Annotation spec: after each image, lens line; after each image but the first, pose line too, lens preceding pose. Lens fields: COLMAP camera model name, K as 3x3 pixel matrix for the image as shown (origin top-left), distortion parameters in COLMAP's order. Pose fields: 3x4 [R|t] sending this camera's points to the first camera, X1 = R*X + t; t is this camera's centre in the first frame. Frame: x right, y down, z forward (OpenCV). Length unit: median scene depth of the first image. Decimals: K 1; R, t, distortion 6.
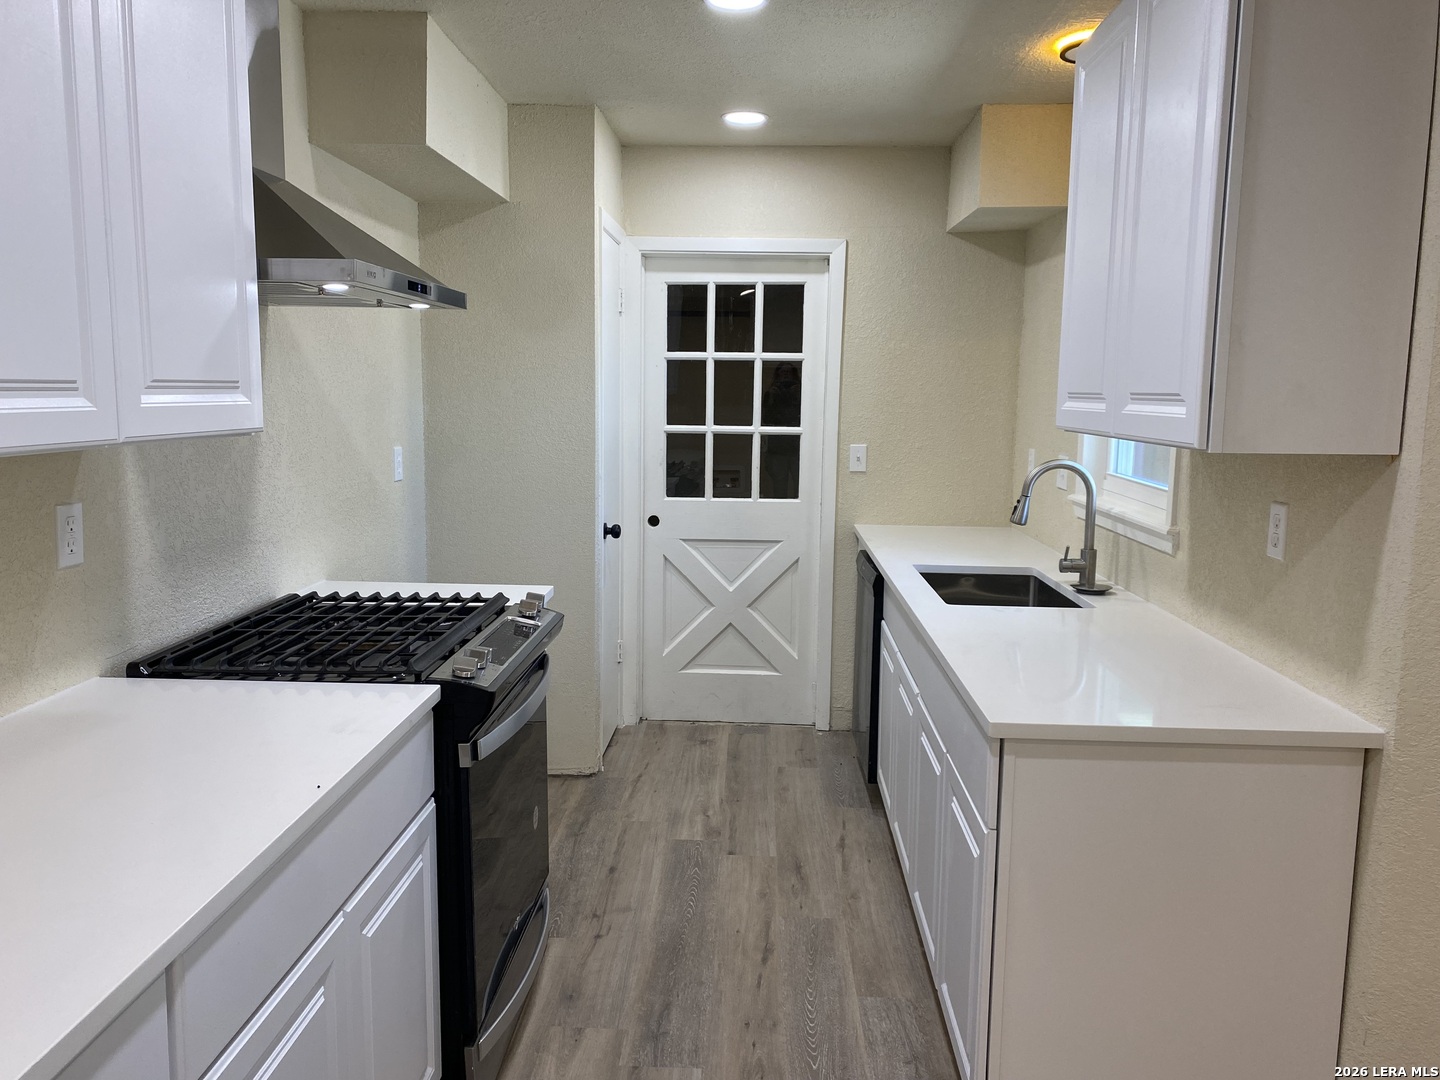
lens RADIAL K [[1074.3, 0, 711.0], [0, 1074.3, 533.7], [0, 0, 1]] dist [0.102585, -0.232217]
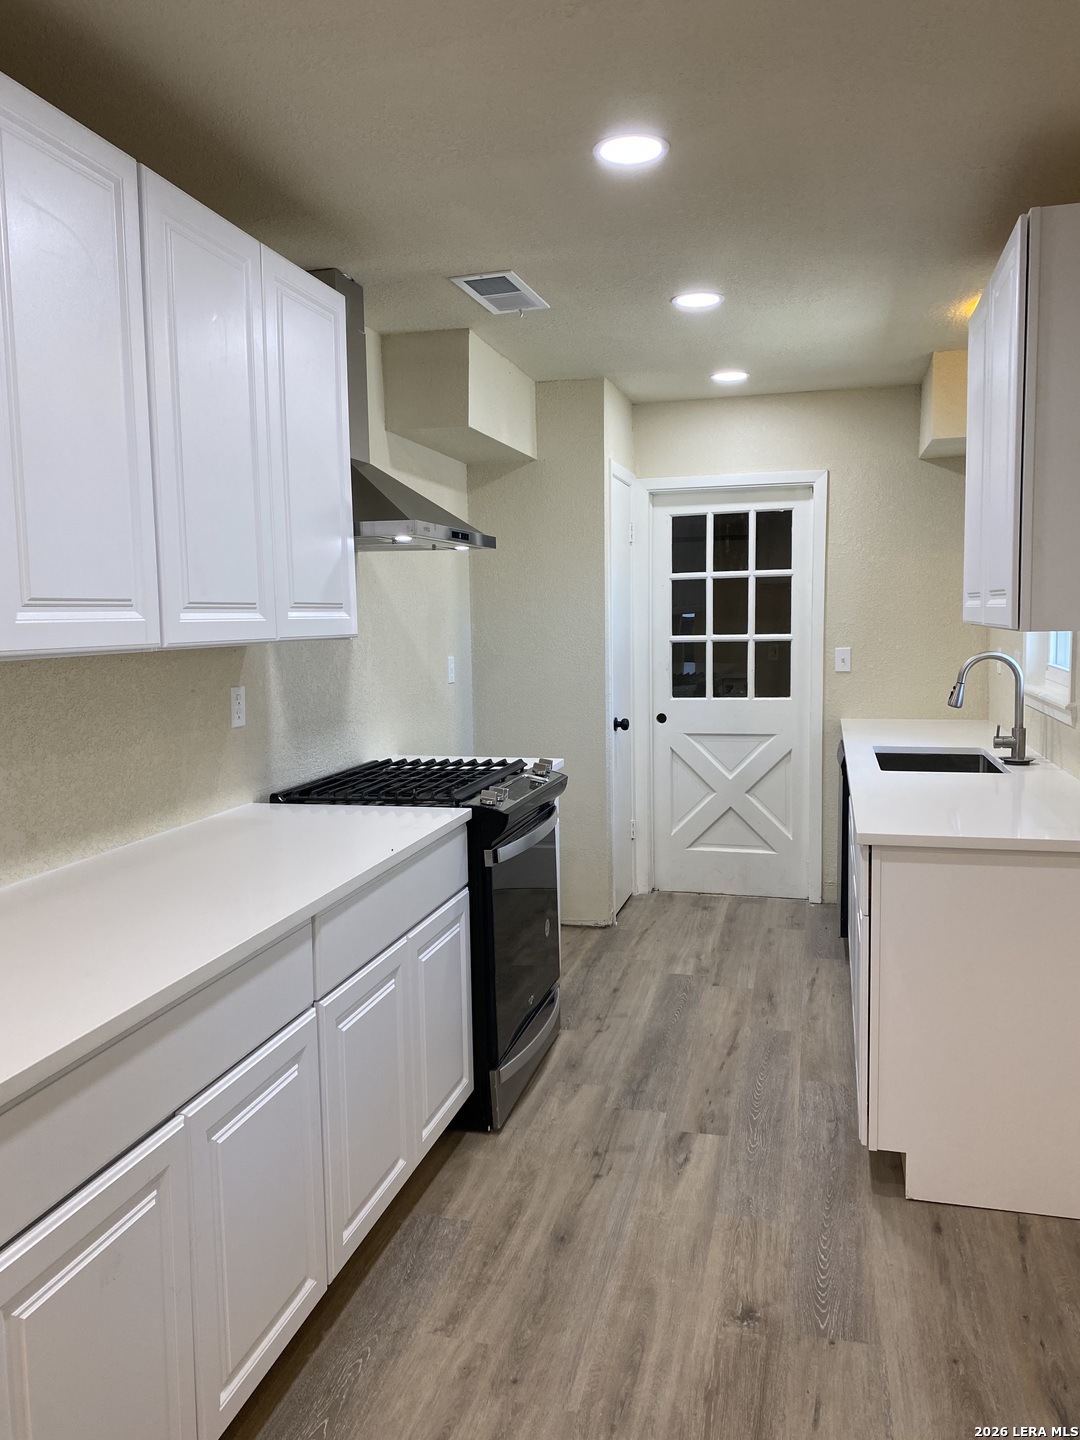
lens RADIAL K [[1074.3, 0, 540.0], [0, 1074.3, 720.0], [0, 0, 1]] dist [0.102585, -0.232217]
pose [[0.978130, -0.010469, -0.207730, 0.084149], [0.003186, 0.999369, -0.035367, 0.043798], [0.207969, 0.033931, 0.977547, -0.236588]]
